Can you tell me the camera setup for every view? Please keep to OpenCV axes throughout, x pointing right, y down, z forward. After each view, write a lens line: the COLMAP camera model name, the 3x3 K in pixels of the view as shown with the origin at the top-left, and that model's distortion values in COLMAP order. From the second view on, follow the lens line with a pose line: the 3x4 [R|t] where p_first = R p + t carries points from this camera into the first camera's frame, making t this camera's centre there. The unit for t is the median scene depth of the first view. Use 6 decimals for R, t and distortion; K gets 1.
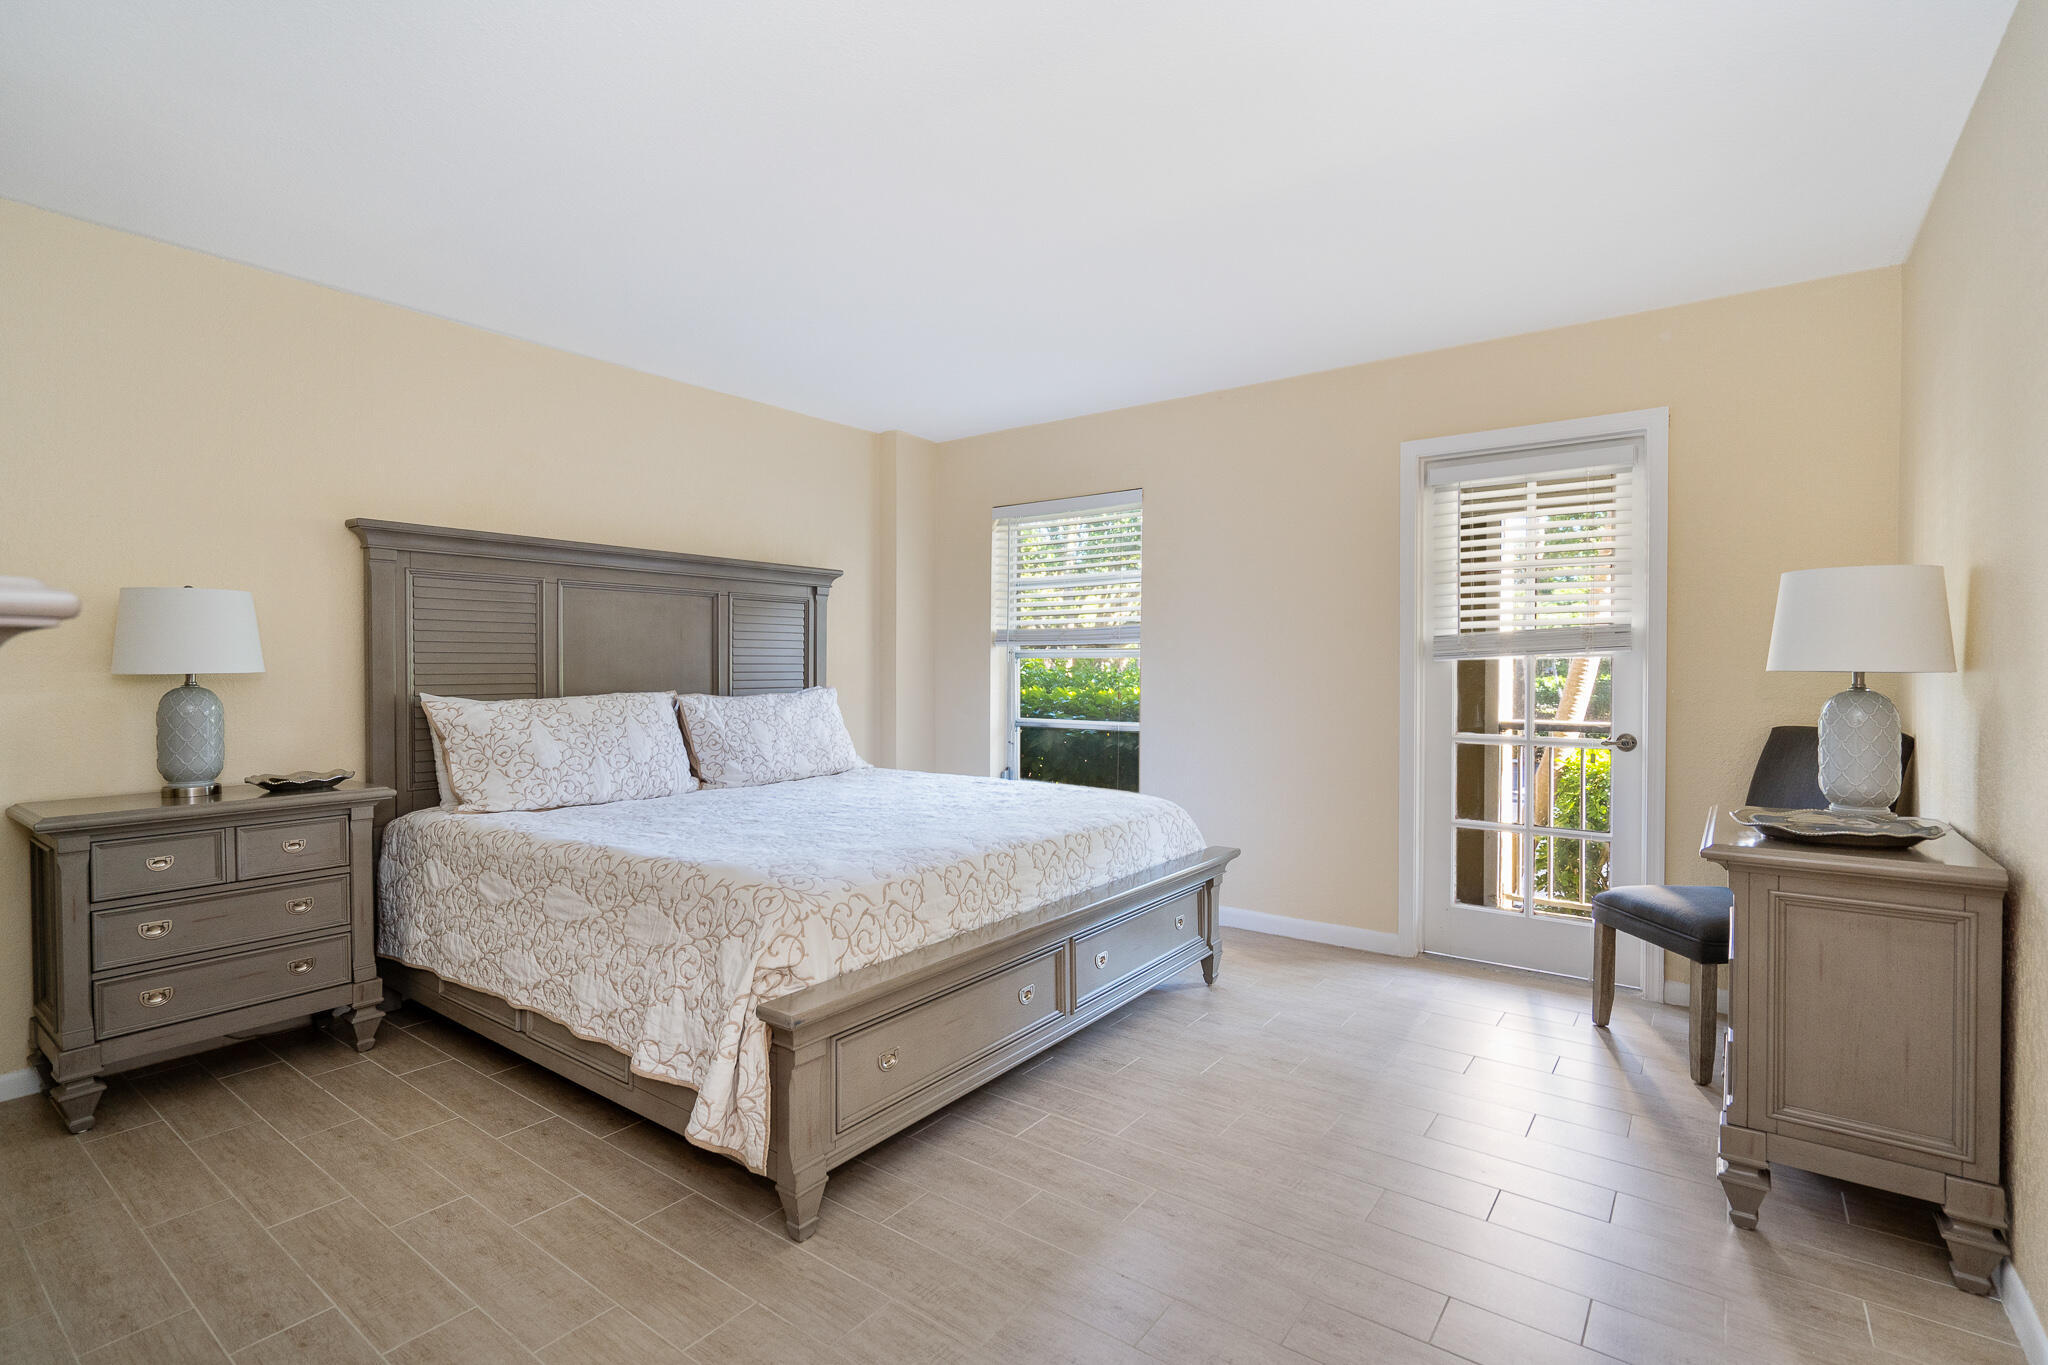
lens RADIAL K [[958.6, 0, 1012.9], [0, 958.6, 674.5], [0, 0, 1]] dist [-0.032921, -0.000292]
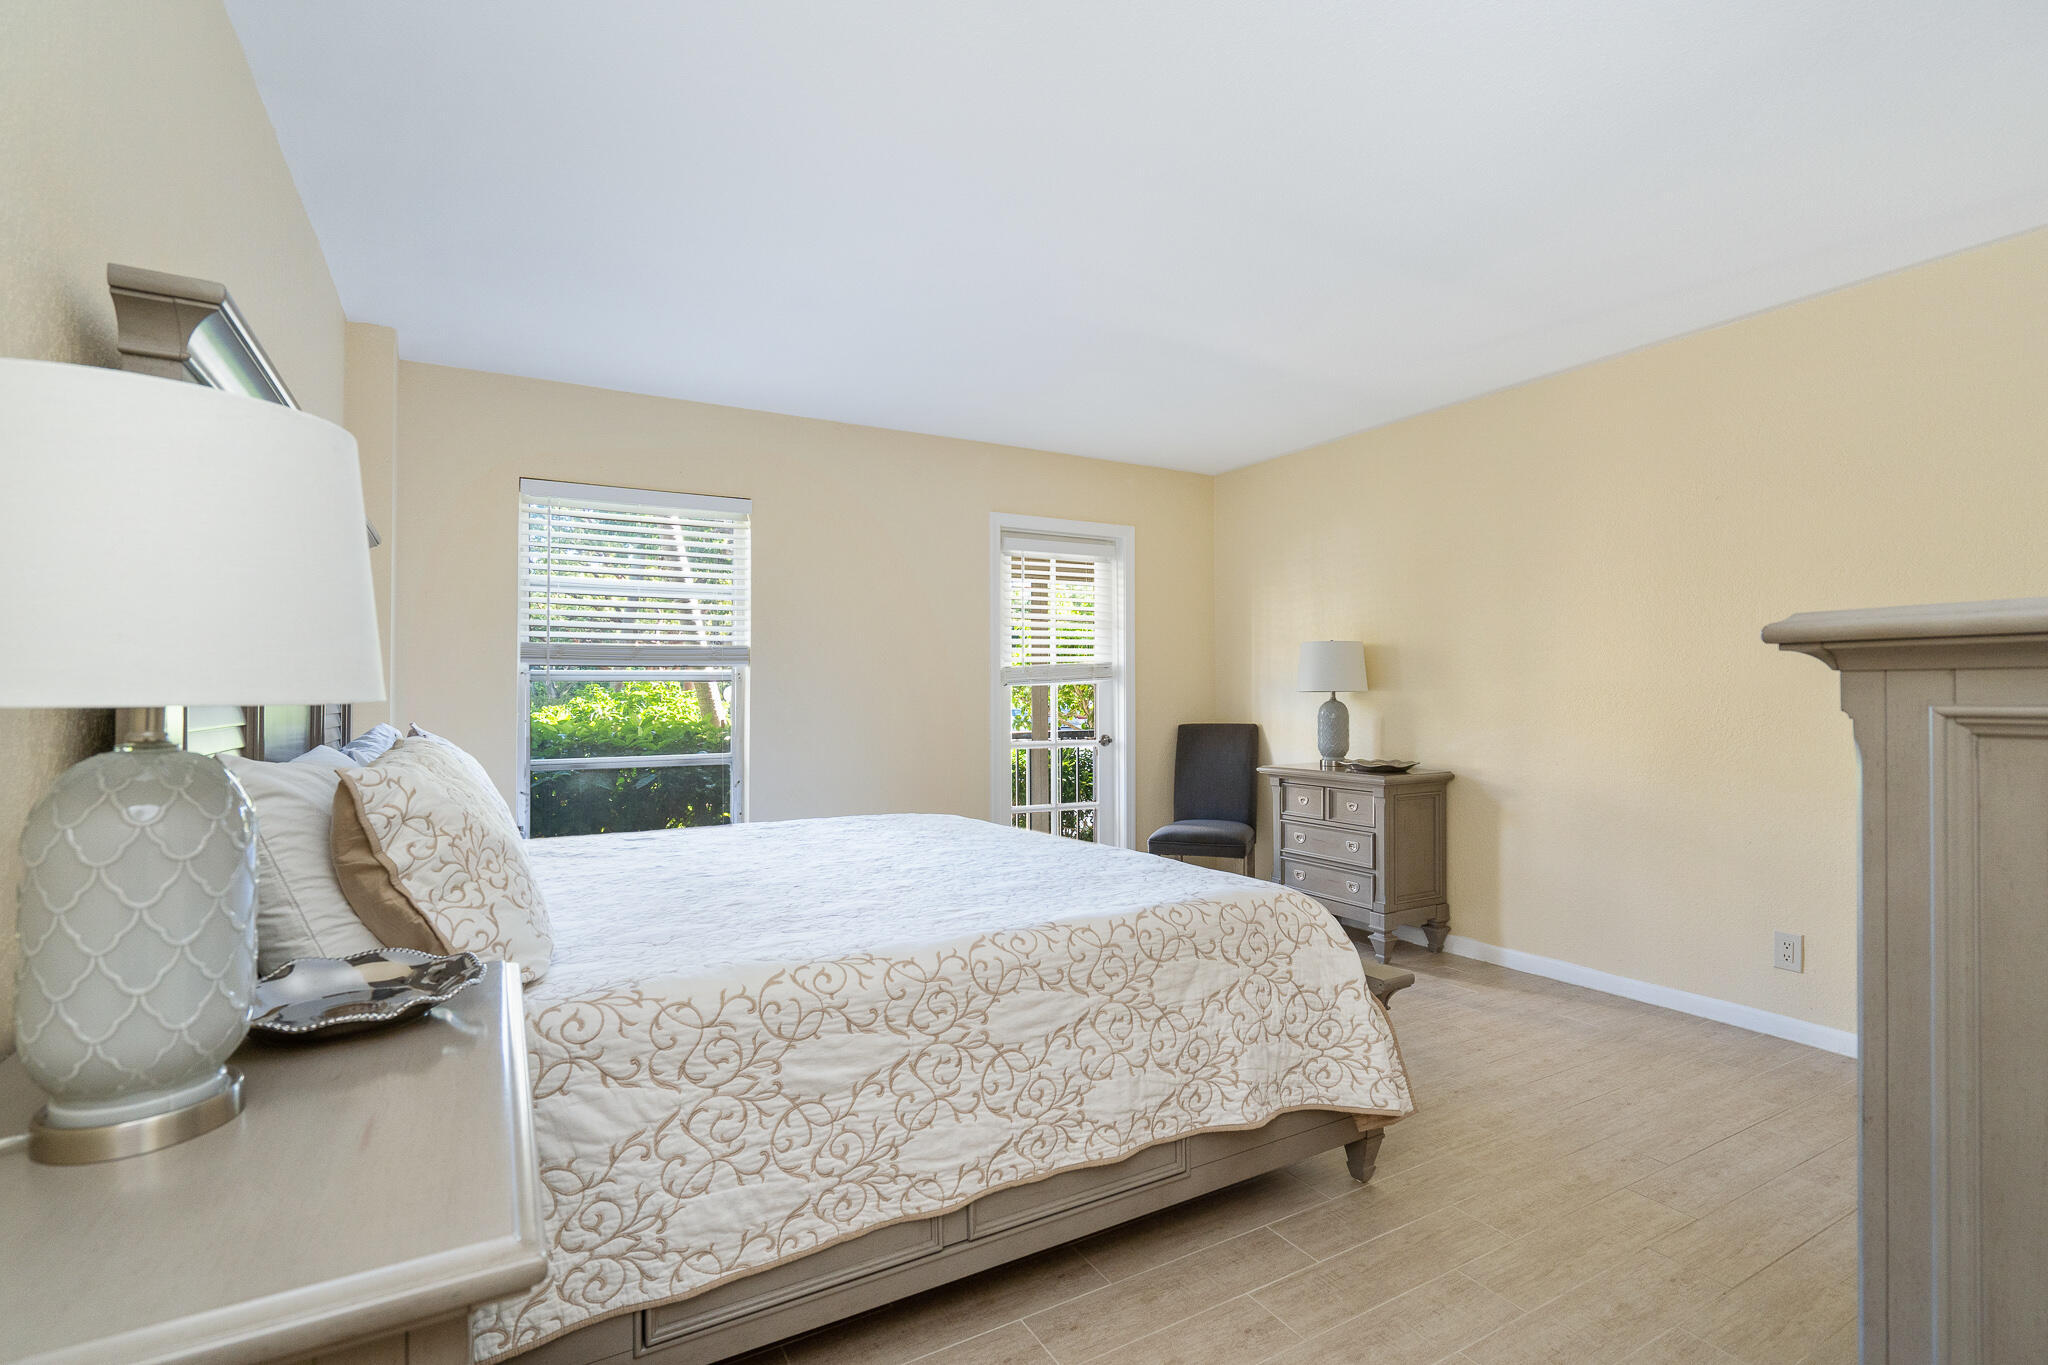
lens RADIAL K [[958.6, 0, 1015.6], [0, 958.6, 681.2], [0, 0, 1]] dist [-0.032921, -0.000292]
pose [[0.400265, 0.010098, 0.916344, -0.836694], [0.009243, 0.999844, -0.015056, -0.001236], [-0.916353, 0.014496, 0.400109, 0.522877]]
